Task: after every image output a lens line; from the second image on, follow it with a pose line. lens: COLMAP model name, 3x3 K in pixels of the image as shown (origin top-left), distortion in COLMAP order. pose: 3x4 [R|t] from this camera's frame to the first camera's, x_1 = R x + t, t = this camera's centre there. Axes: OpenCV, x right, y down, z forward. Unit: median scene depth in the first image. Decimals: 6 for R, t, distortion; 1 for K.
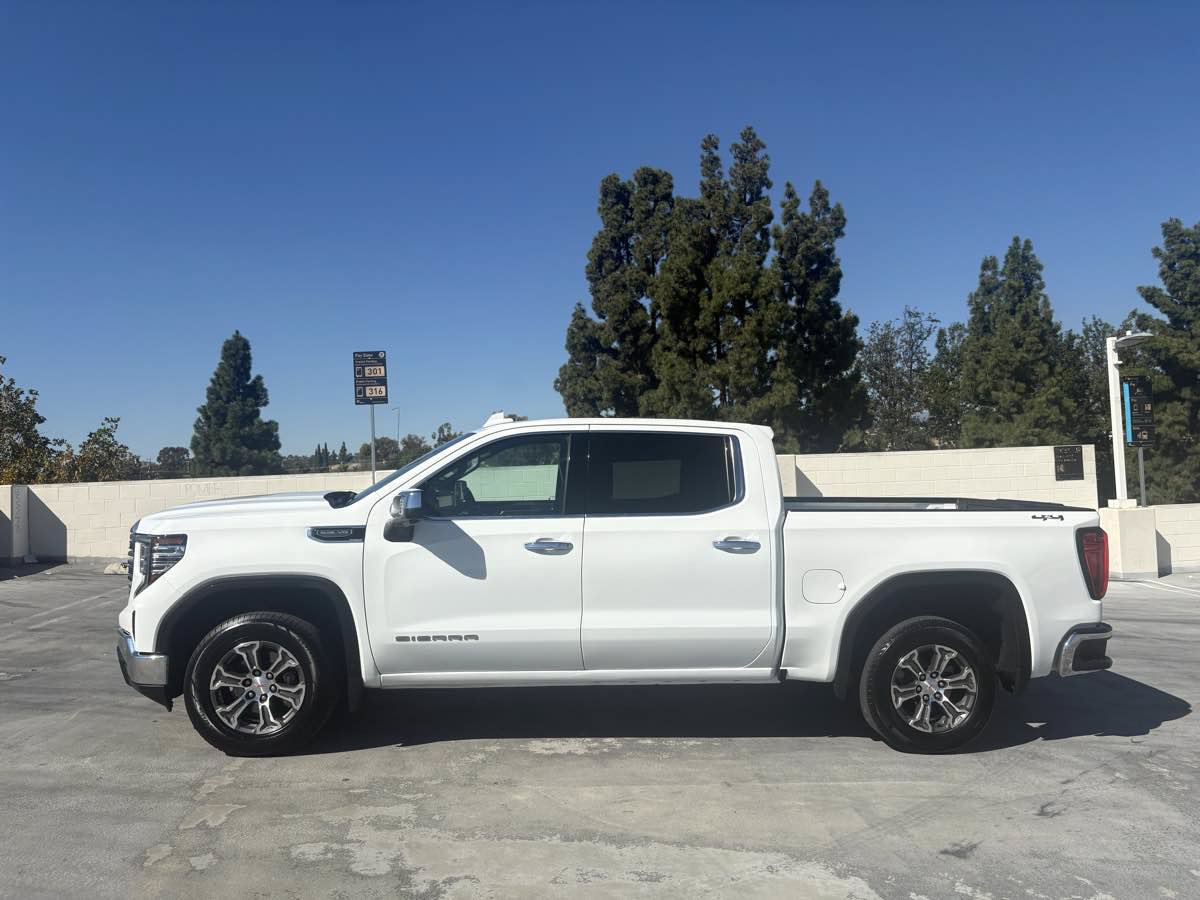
lens RADIAL K [[920.6, 0, 601.1], [0, 920.6, 443.2], [0, 0, 1]] dist [0.041591, -0.052727]
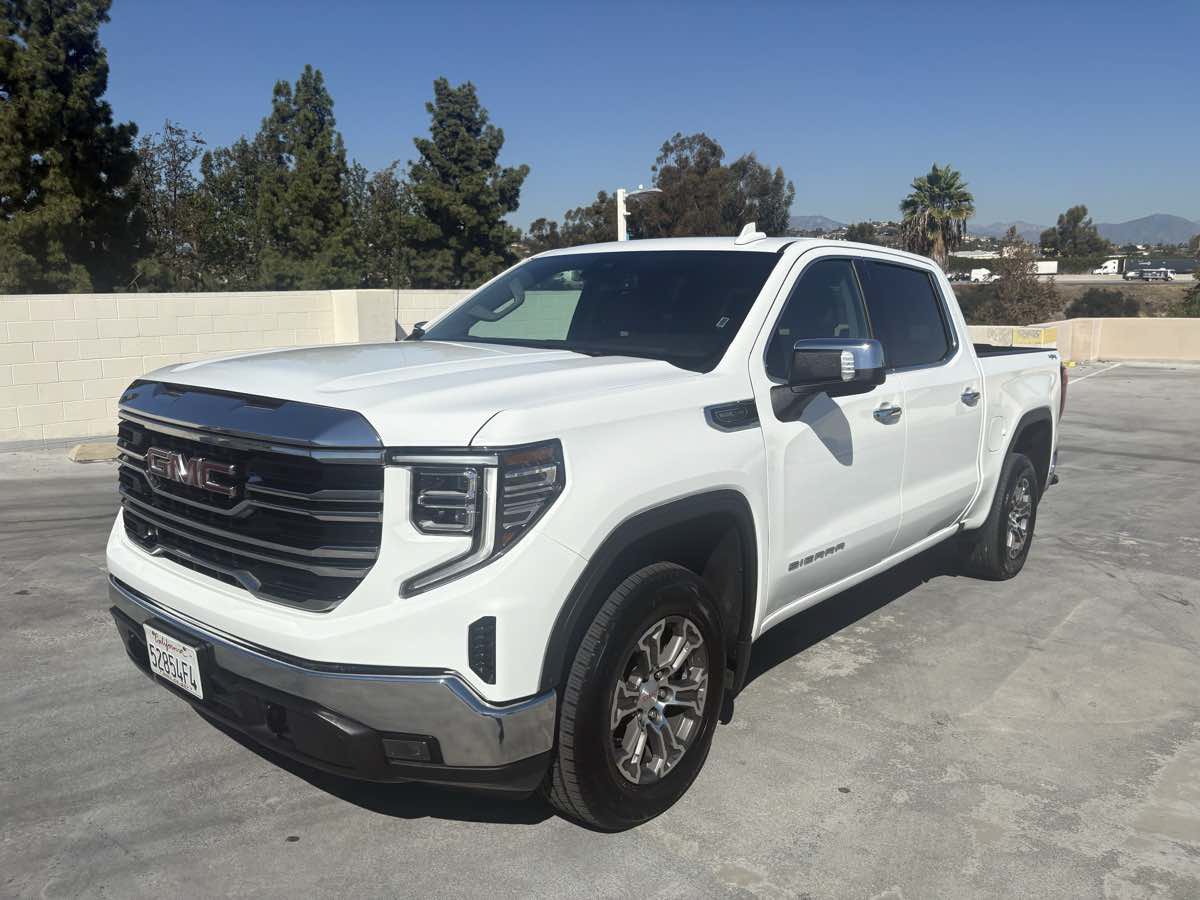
lens RADIAL K [[922.2, 0, 619.3], [0, 922.2, 437.0], [0, 0, 1]] dist [0.044248, -0.051419]
pose [[0.682309, -0.087400, 0.725821, -0.071244], [-0.035231, 0.987743, 0.152058, 0.002278], [-0.730214, -0.129322, 0.670867, 0.061085]]
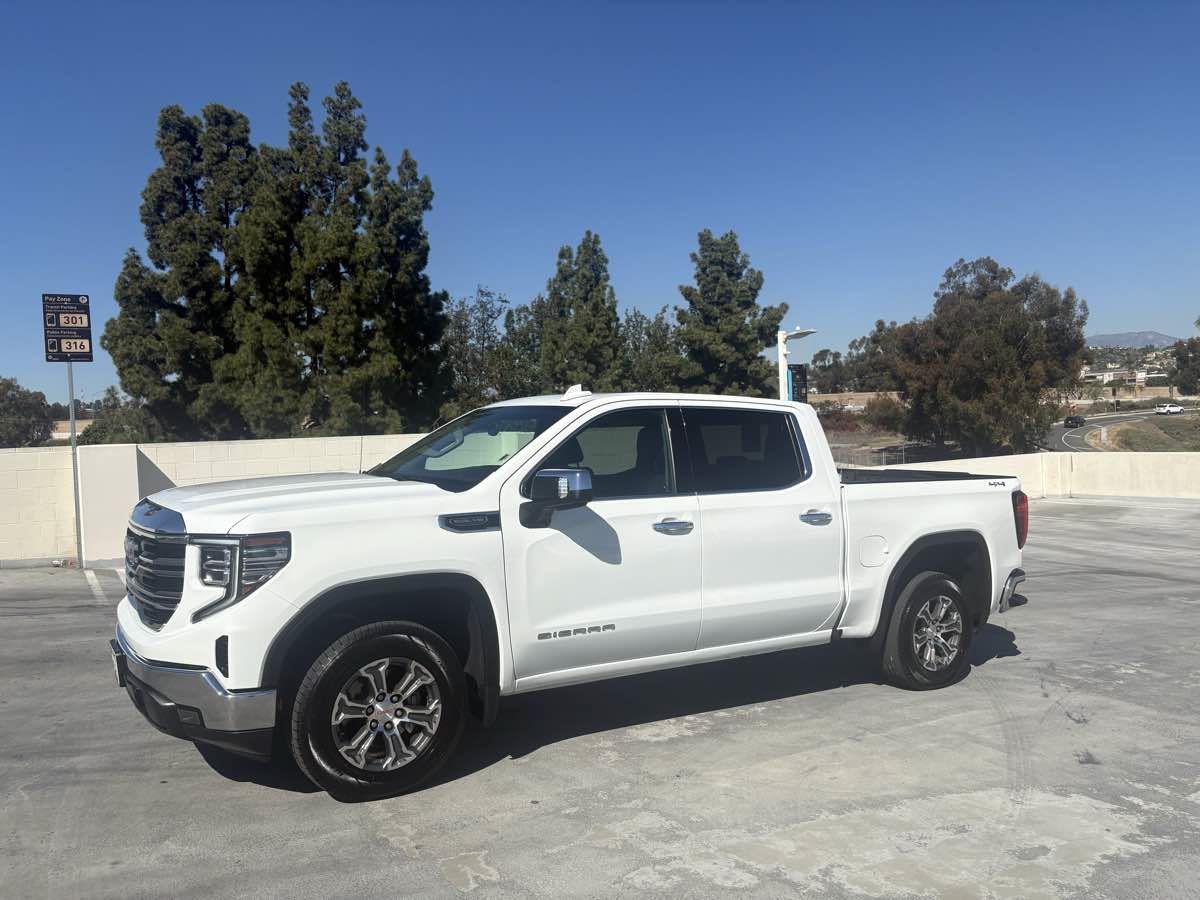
lens RADIAL K [[922.2, 0, 619.3], [0, 922.2, 437.0], [0, 0, 1]] dist [0.044248, -0.051419]
pose [[0.873542, 0.002304, 0.486742, -0.054192], [-0.013742, 0.999707, 0.019930, 0.000008], [-0.486554, -0.024099, 0.873318, 0.017478]]
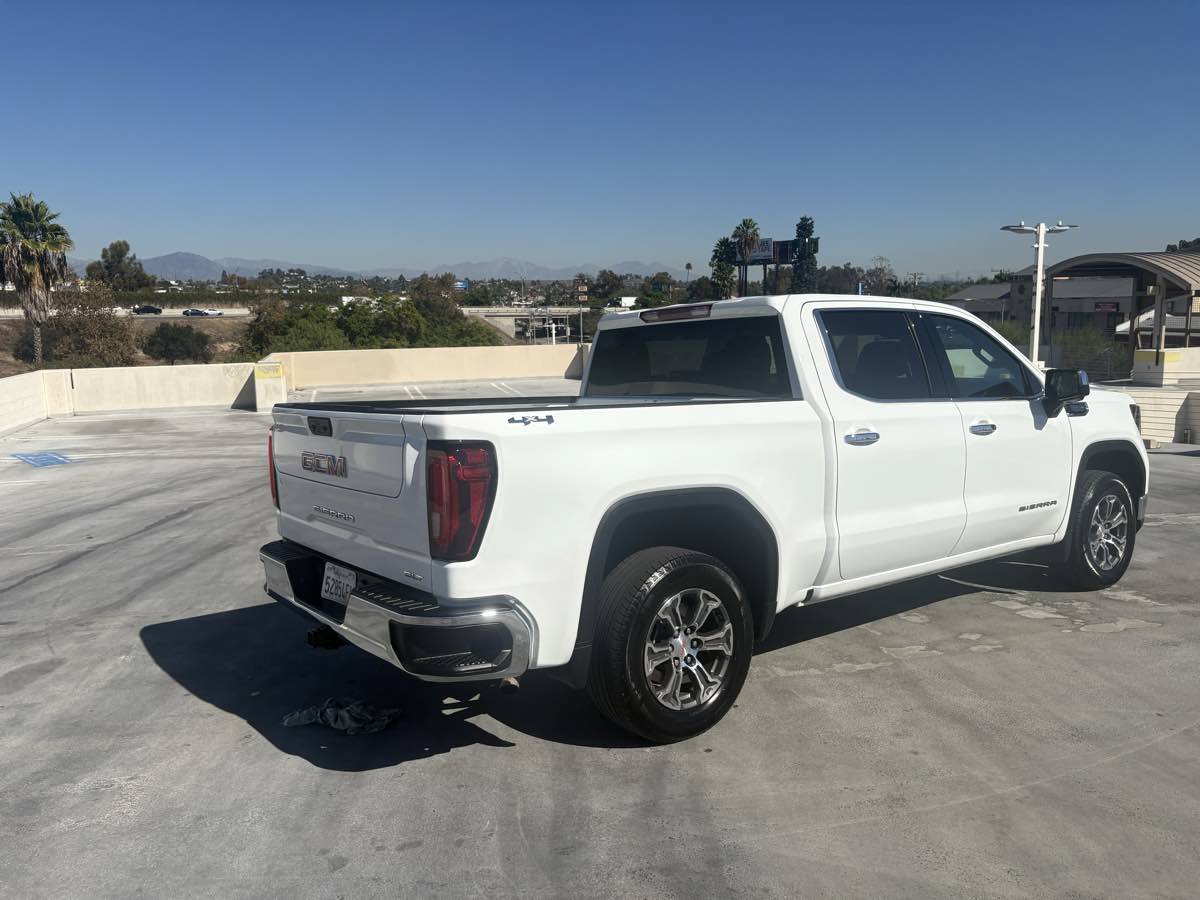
lens RADIAL K [[894.5, 0, 623.6], [0, 894.5, 445.2], [0, 0, 1]] dist [0.059804, -0.067809]
pose [[-0.203279, -0.107965, 0.973150, -0.111112], [-0.003871, 0.993983, 0.109467, 0.001145], [-0.979113, 0.018485, -0.202474, 0.122340]]
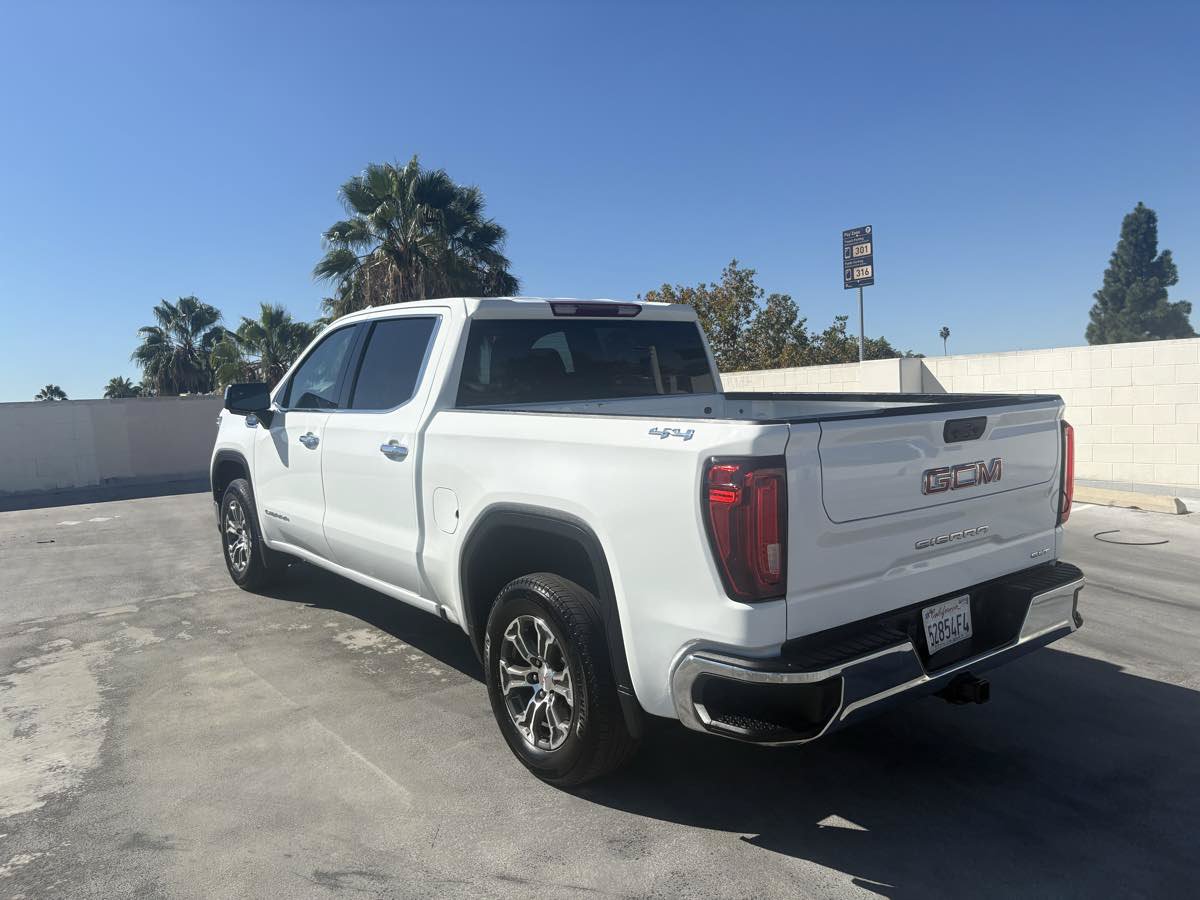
lens RADIAL K [[918.0, 0, 594.4], [0, 918.0, 448.1], [0, 0, 1]] dist [0.051025, -0.066147]
pose [[0.543295, 0.059701, -0.837417, 0.090887], [0.042849, 0.994197, 0.098677, 0.003422], [0.838448, -0.089493, 0.537584, 0.067771]]
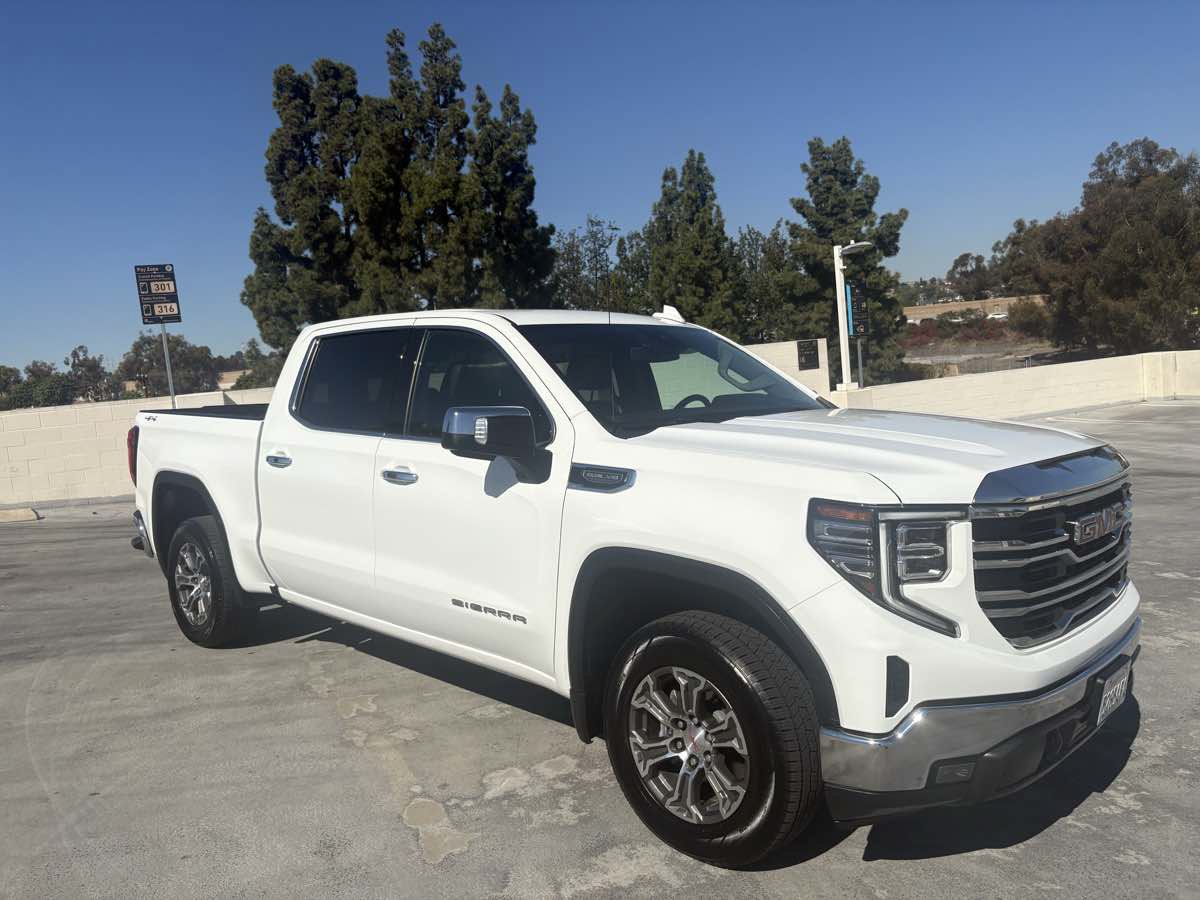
lens RADIAL K [[930.7, 0, 606.7], [0, 930.7, 444.8], [0, 0, 1]] dist [0.027147, -0.038508]
pose [[0.937581, -0.076540, 0.339239, -0.038325], [0.043262, 0.993573, 0.104604, -0.000078], [-0.345064, -0.083399, 0.934866, -0.006984]]
